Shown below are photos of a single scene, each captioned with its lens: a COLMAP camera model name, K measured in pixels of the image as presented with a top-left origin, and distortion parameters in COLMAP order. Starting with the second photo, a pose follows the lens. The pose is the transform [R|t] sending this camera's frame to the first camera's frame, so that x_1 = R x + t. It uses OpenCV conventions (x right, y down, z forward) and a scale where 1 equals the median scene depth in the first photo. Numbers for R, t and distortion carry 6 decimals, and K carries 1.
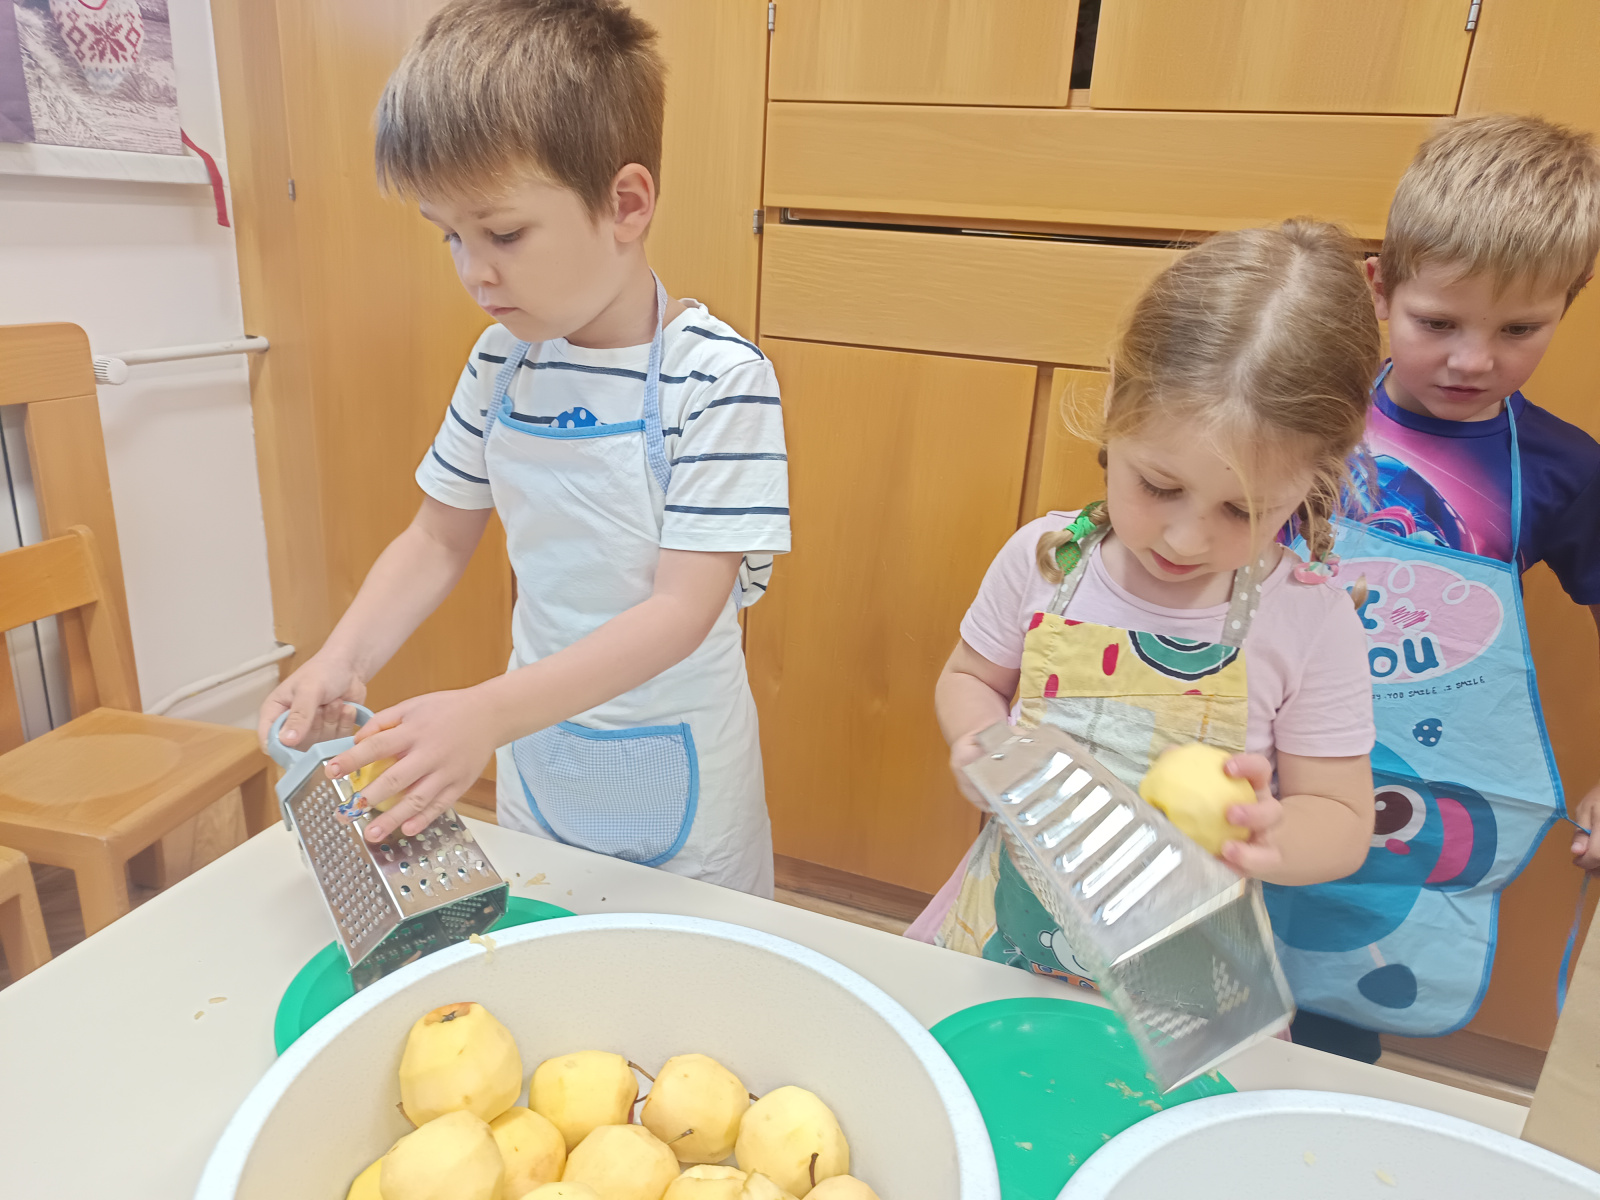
lens RADIAL K [[1135.1, 0, 800.0], [0, 1135.1, 600.0], [0, 0, 1]] dist [0.023539, -0.007127]
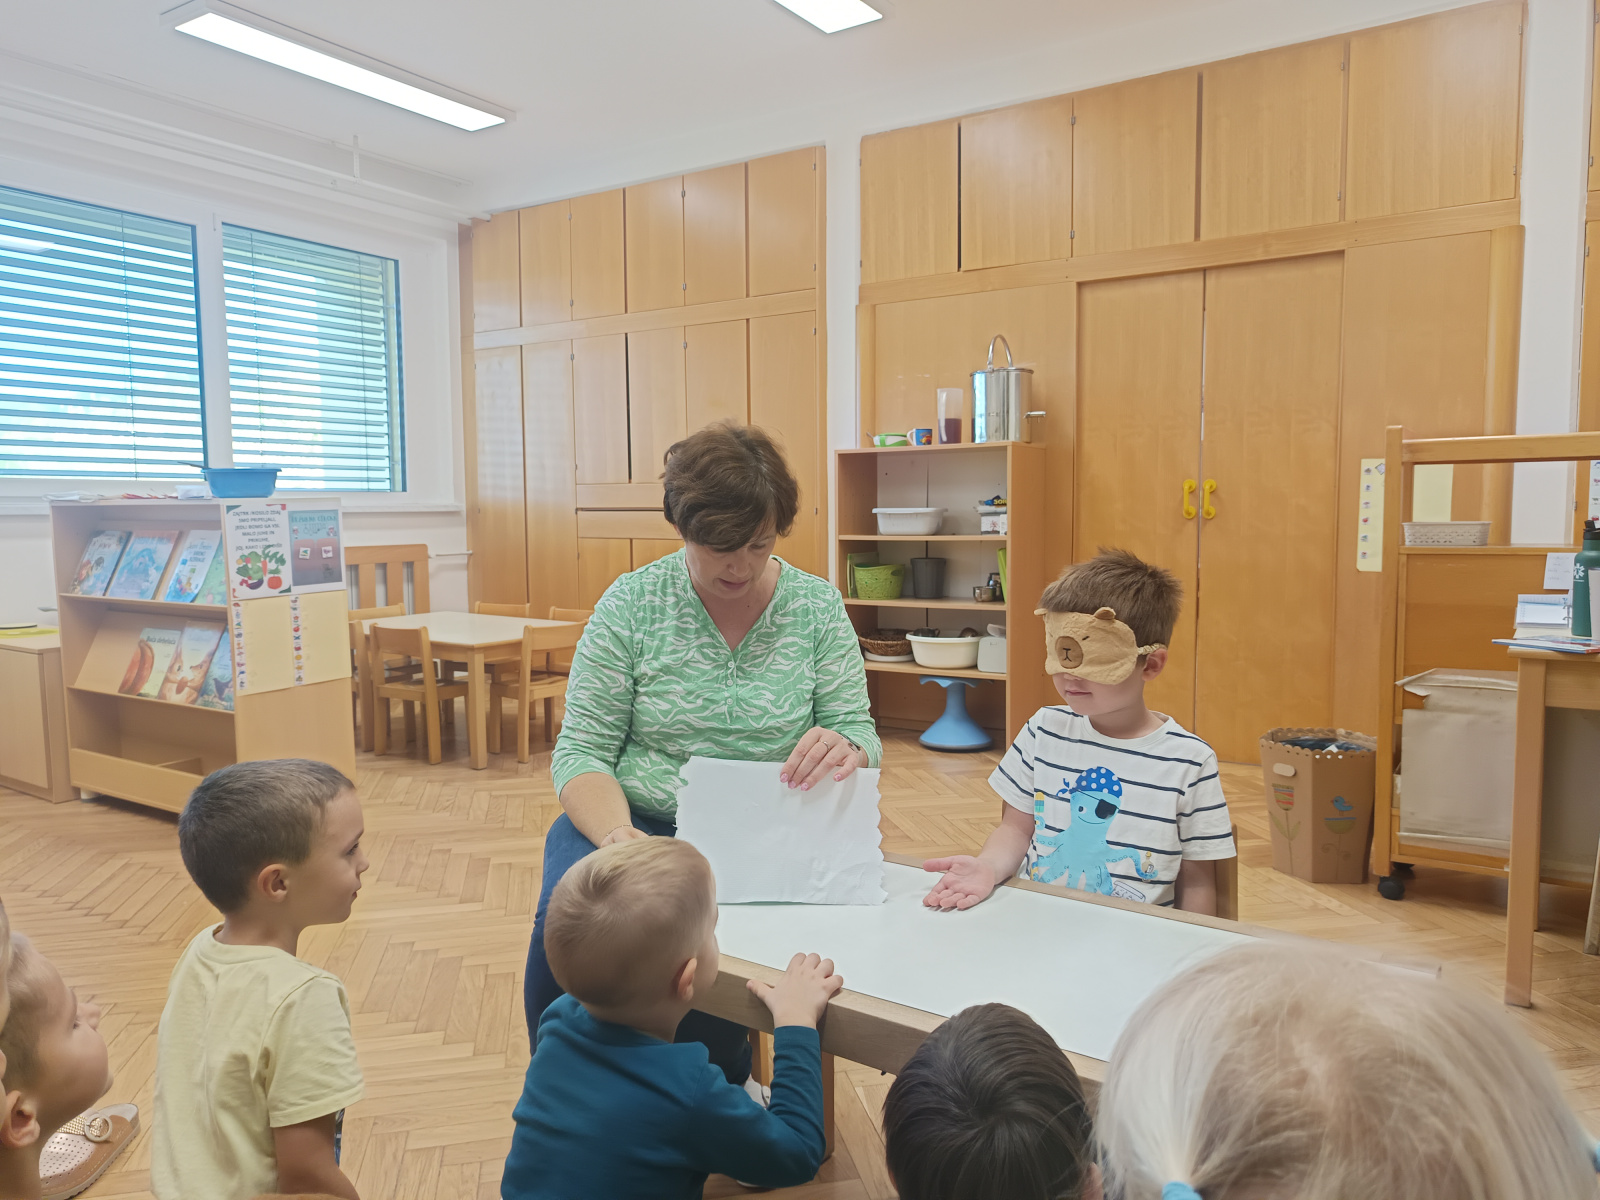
lens RADIAL K [[1135.1, 0, 800.0], [0, 1135.1, 600.0], [0, 0, 1]] dist [0.023539, -0.007127]
pose [[0.971828, -0.046330, -0.231091, 1.644127], [-0.012264, 0.969222, -0.245884, 0.955395], [0.235370, 0.241791, 0.941349, -2.535369]]
